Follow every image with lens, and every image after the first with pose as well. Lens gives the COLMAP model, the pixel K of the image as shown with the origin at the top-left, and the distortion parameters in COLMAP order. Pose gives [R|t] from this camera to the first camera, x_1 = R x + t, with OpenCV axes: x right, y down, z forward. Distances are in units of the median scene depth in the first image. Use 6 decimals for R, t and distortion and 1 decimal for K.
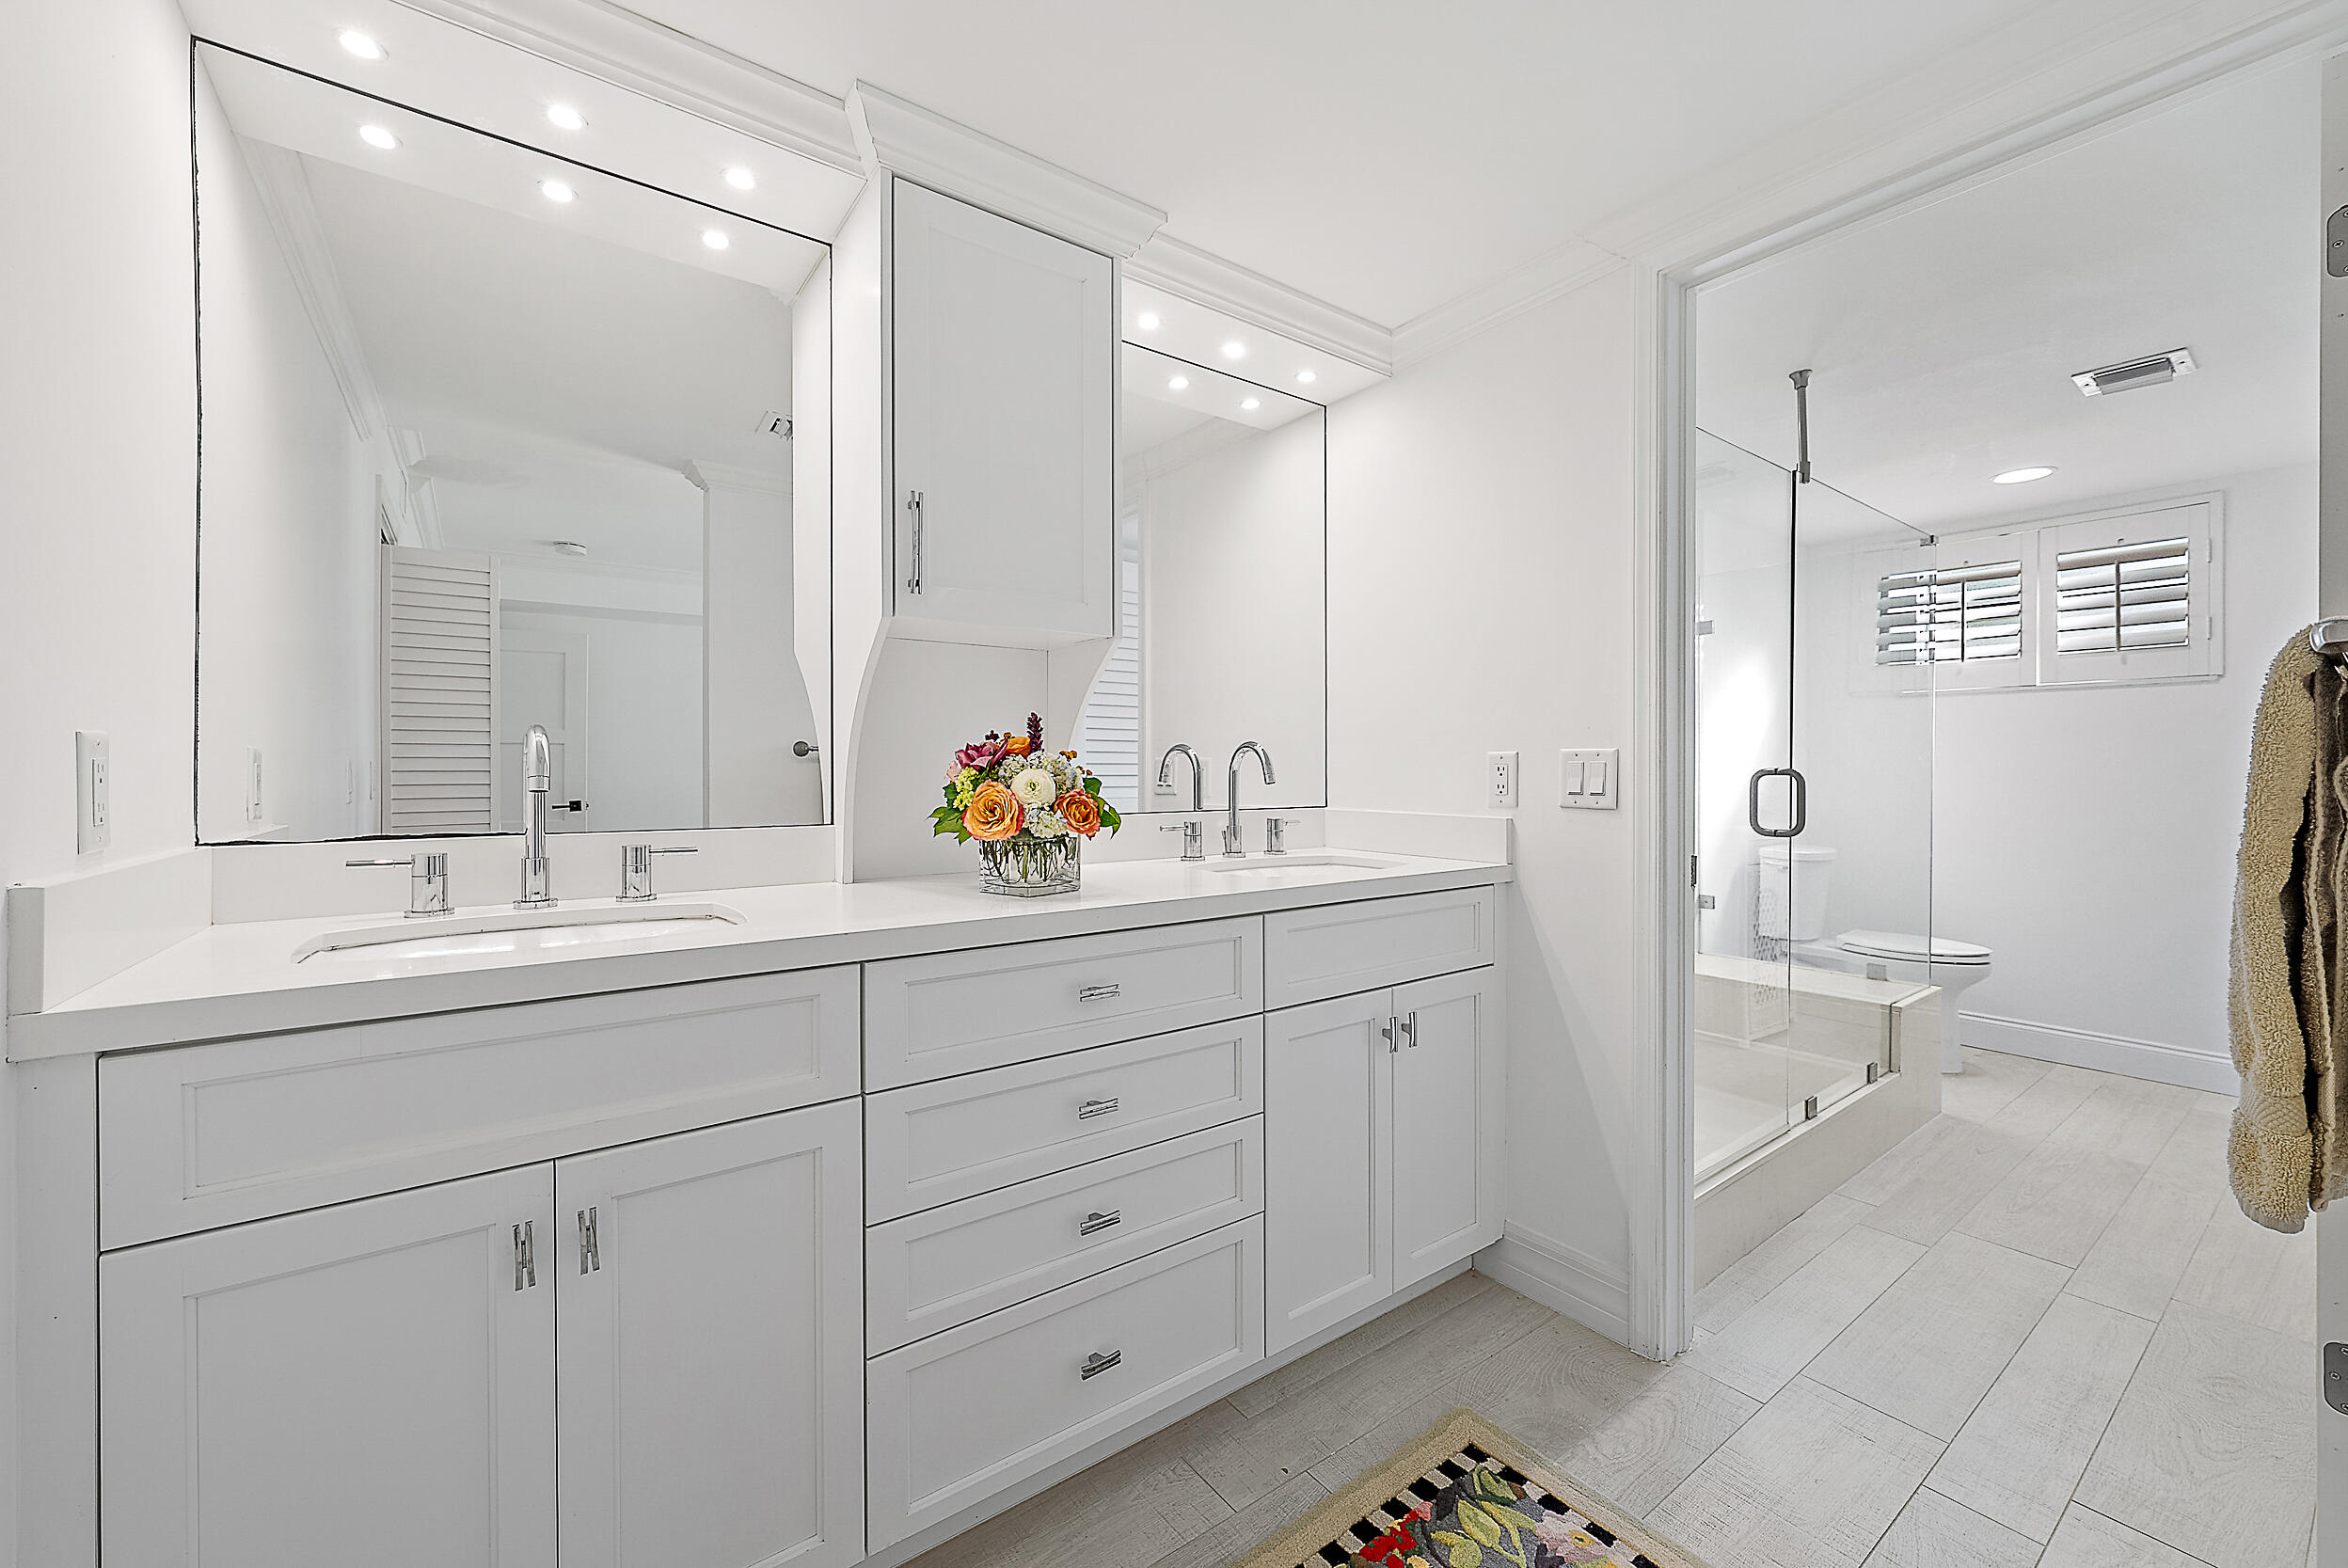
lens RADIAL K [[937.5, 0, 1174.0], [0, 937.5, 784.0], [0, 0, 1]] dist [0.002332, 0.000371]
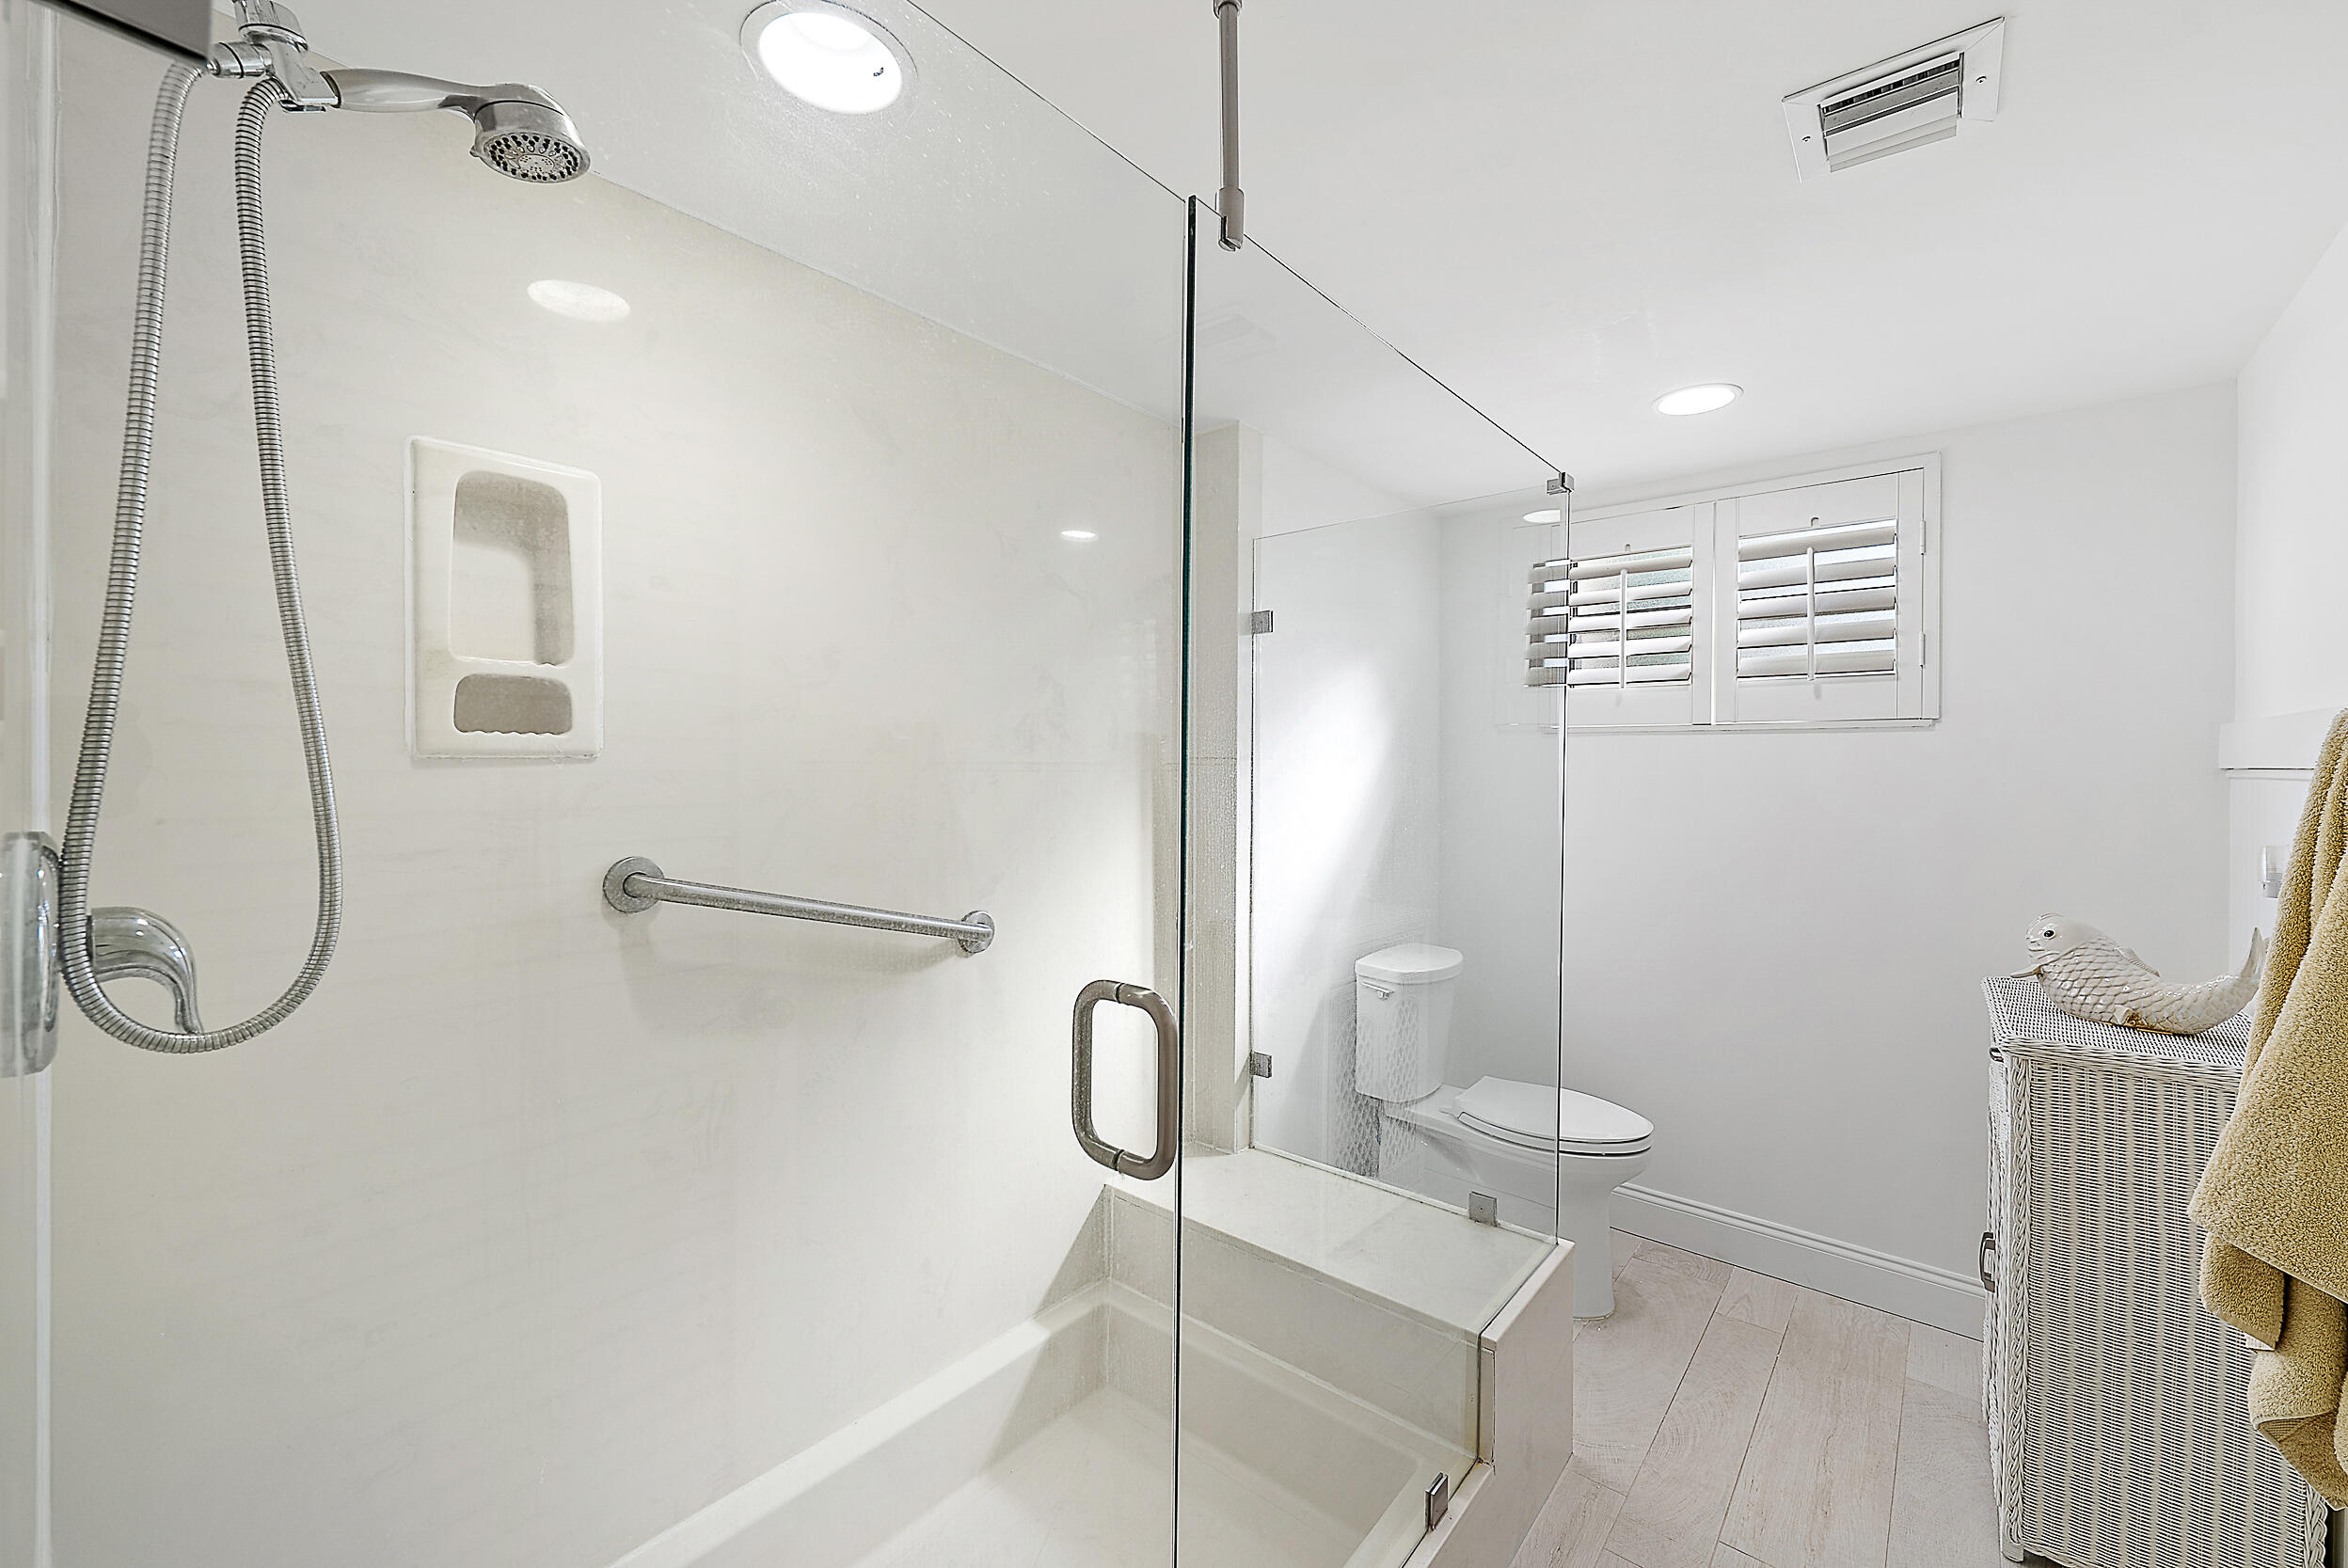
lens RADIAL K [[937.5, 0, 1174.0], [0, 937.5, 784.0], [0, 0, 1]] dist [0.002332, 0.000371]
pose [[0.974158, 0.002518, 0.225854, 0.448026], [-0.003883, 0.999977, 0.005600, -0.075528], [-0.225834, -0.006332, 0.974145, 0.495171]]
